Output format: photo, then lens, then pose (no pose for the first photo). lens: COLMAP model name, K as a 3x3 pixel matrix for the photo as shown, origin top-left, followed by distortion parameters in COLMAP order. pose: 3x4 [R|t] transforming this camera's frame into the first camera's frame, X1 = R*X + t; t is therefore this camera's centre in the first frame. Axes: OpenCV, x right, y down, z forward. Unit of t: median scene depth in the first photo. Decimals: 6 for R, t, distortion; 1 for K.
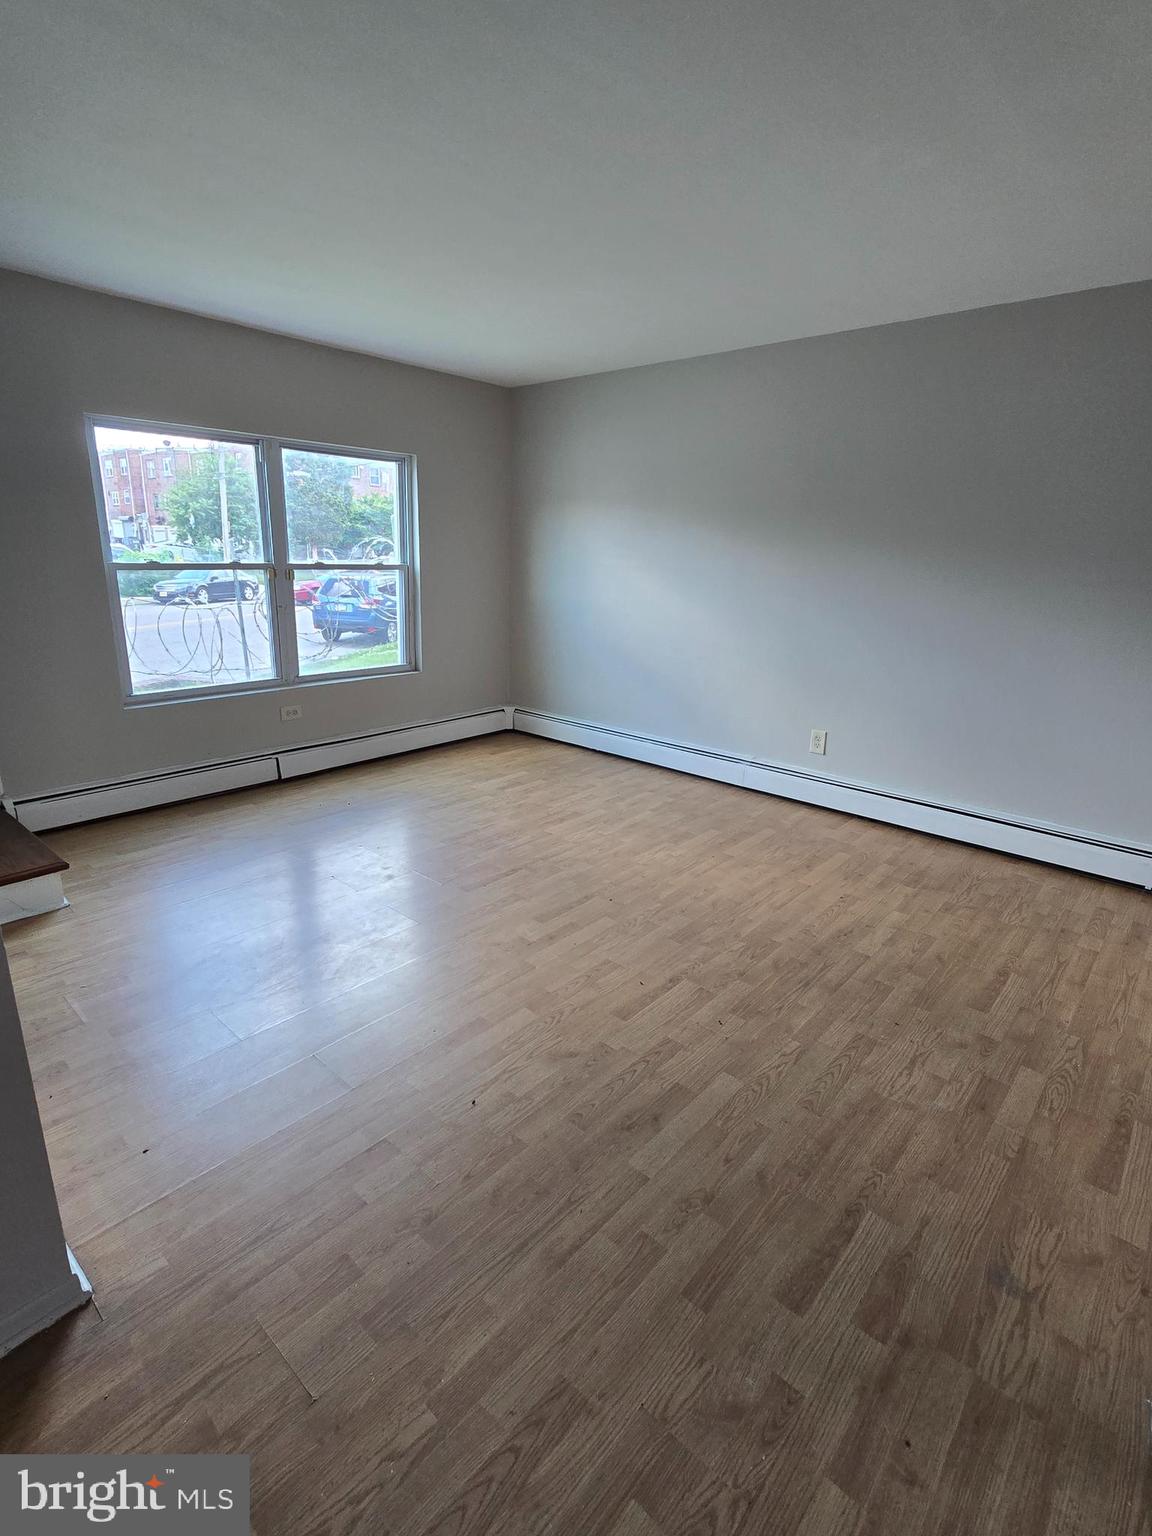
lens RADIAL K [[745.7, 0, 572.0], [0, 745.7, 798.8], [0, 0, 1]] dist [-0.002066, 0.000774]
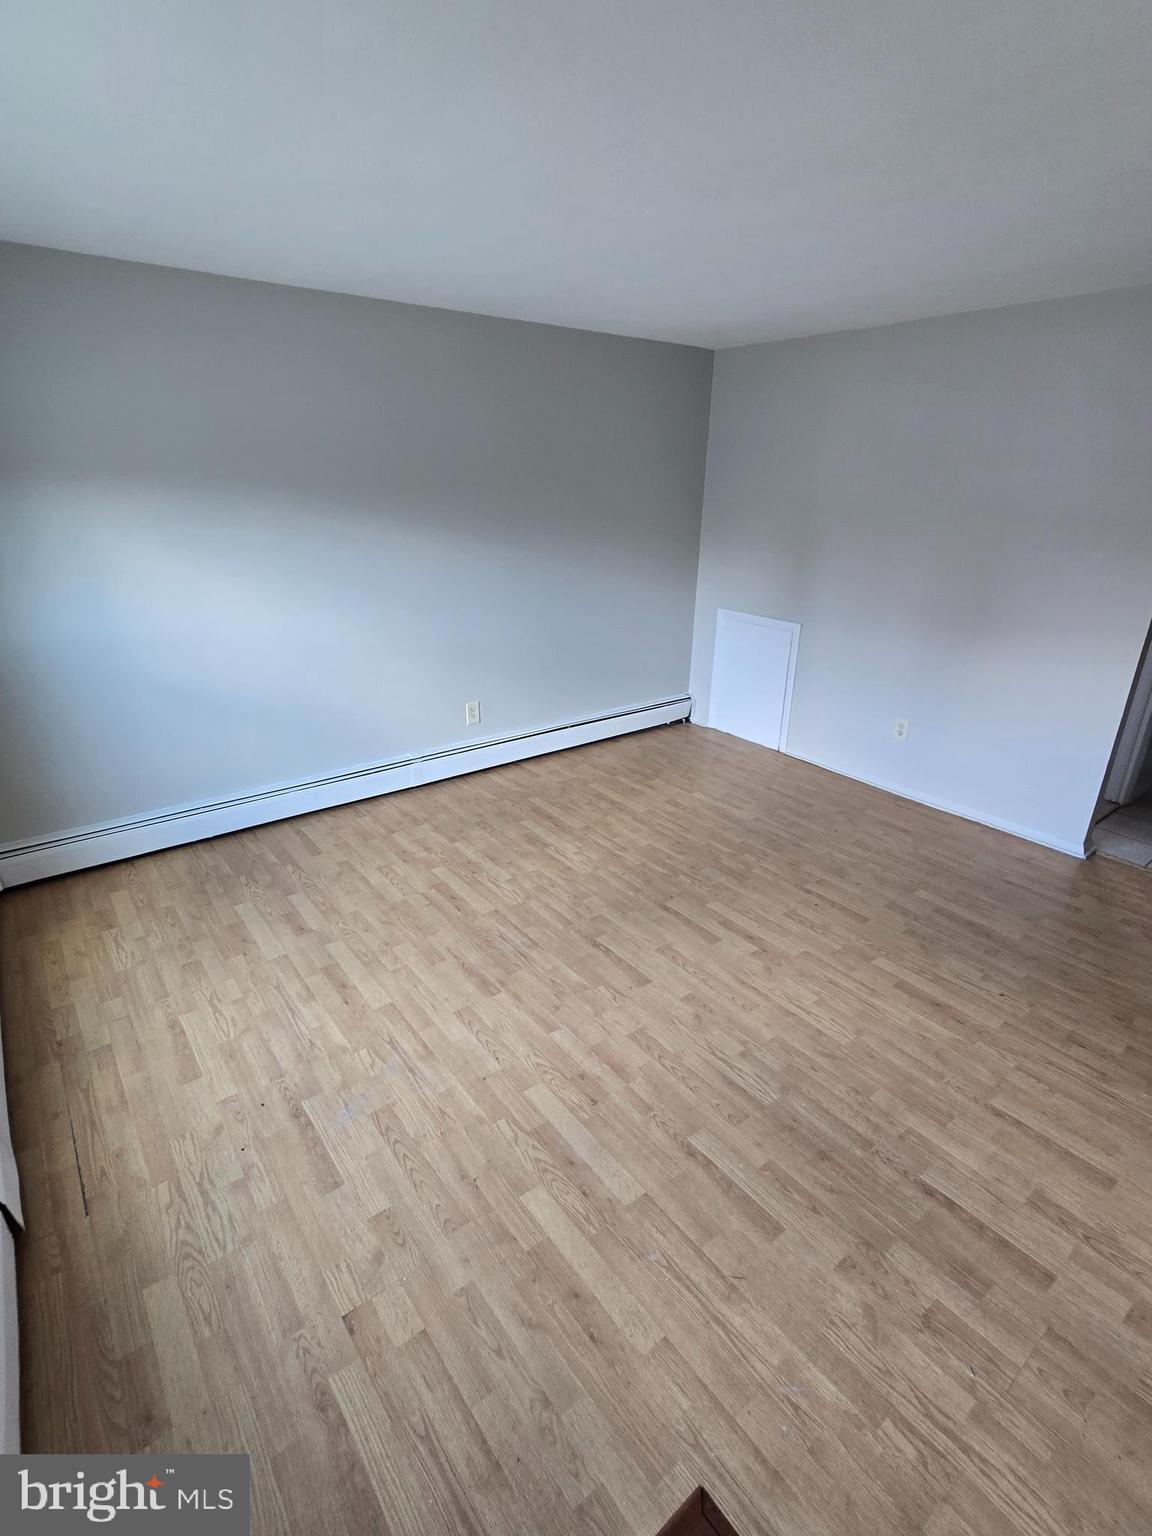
lens RADIAL K [[745.7, 0, 572.5], [0, 745.7, 765.5], [0, 0, 1]] dist [-0.002066, 0.000774]
pose [[0.180129, -0.377122, 0.908478, -0.711511], [0.304532, 0.899588, 0.313051, -0.334060], [-0.935315, 0.220271, 0.276888, 0.666018]]
